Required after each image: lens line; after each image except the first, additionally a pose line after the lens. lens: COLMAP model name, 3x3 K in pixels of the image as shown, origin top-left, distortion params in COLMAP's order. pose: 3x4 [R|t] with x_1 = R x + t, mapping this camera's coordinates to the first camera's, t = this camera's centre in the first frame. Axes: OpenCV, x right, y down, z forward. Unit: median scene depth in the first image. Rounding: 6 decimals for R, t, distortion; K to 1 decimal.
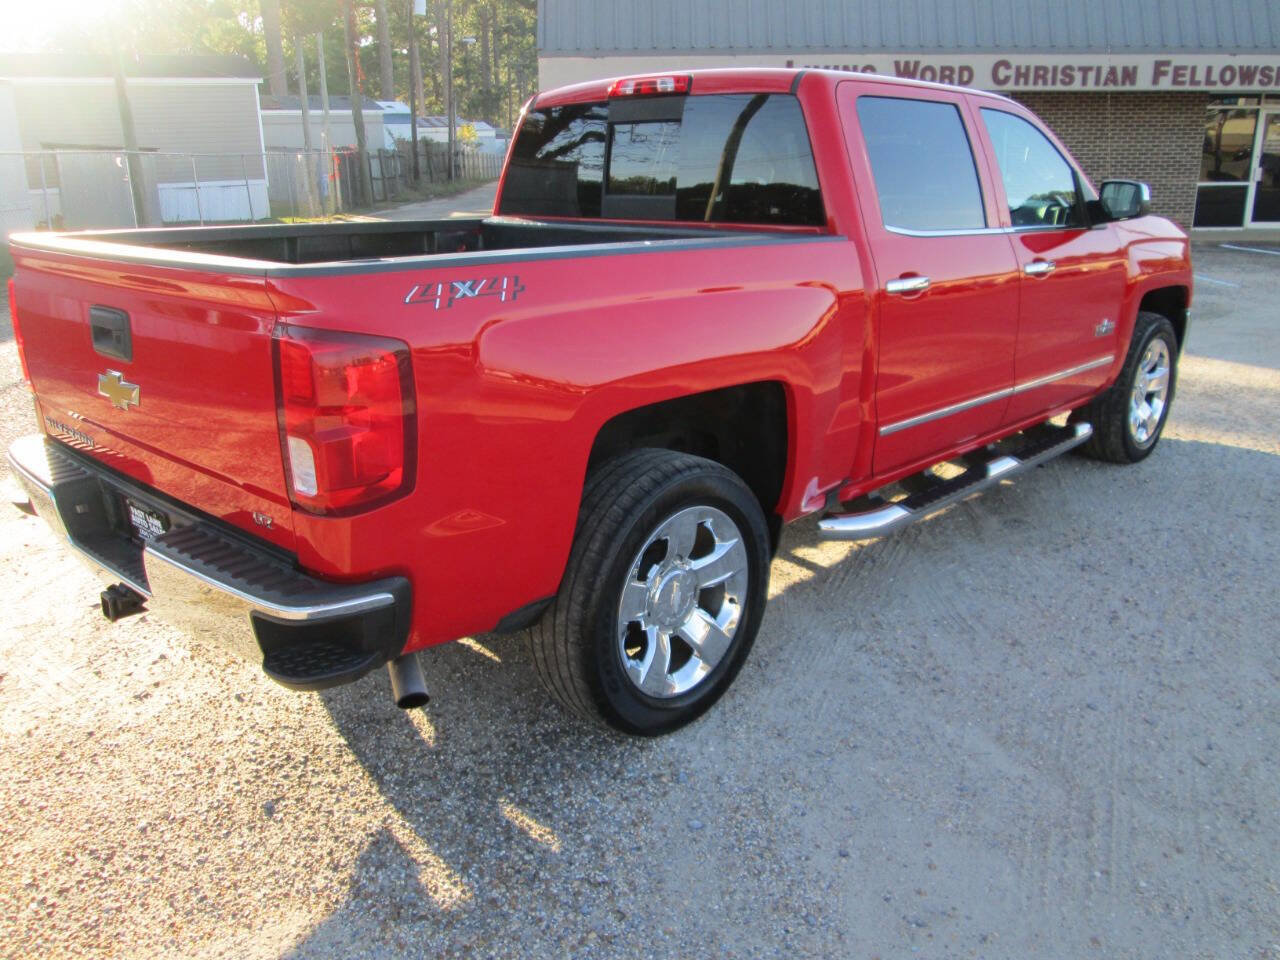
lens RADIAL K [[1012.1, 0, 640.0], [0, 1012.1, 480.0], [0, 0, 1]] dist [-0.045053, 0.011382]
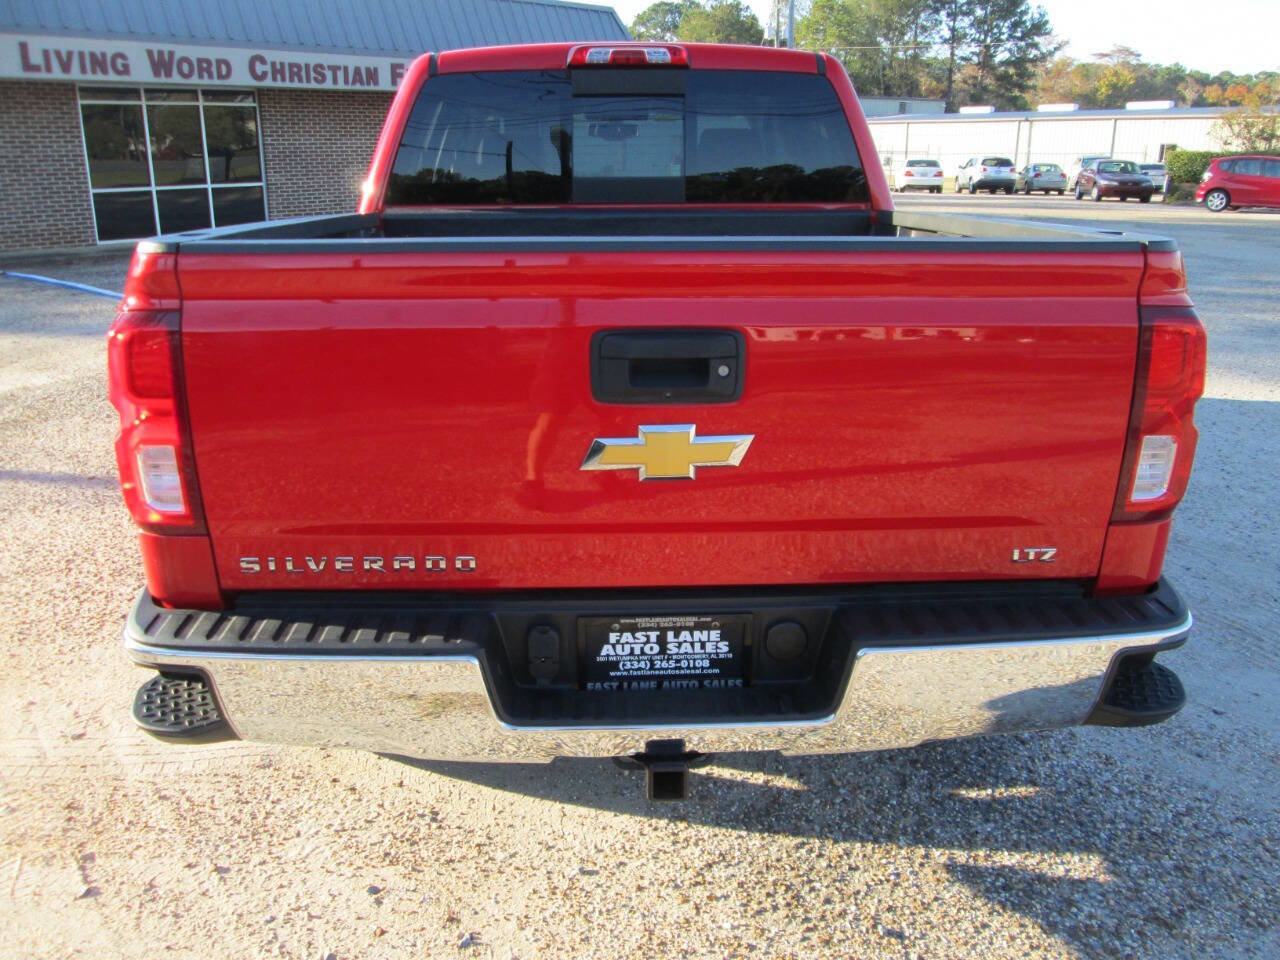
lens RADIAL K [[1012.1, 0, 640.0], [0, 1012.1, 480.0], [0, 0, 1]] dist [-0.045053, 0.011382]
pose [[0.651946, -0.228737, 0.722943, -0.193087], [0.231334, 0.967962, 0.097645, -0.027243], [-0.722116, 0.103582, 0.683973, 0.106198]]
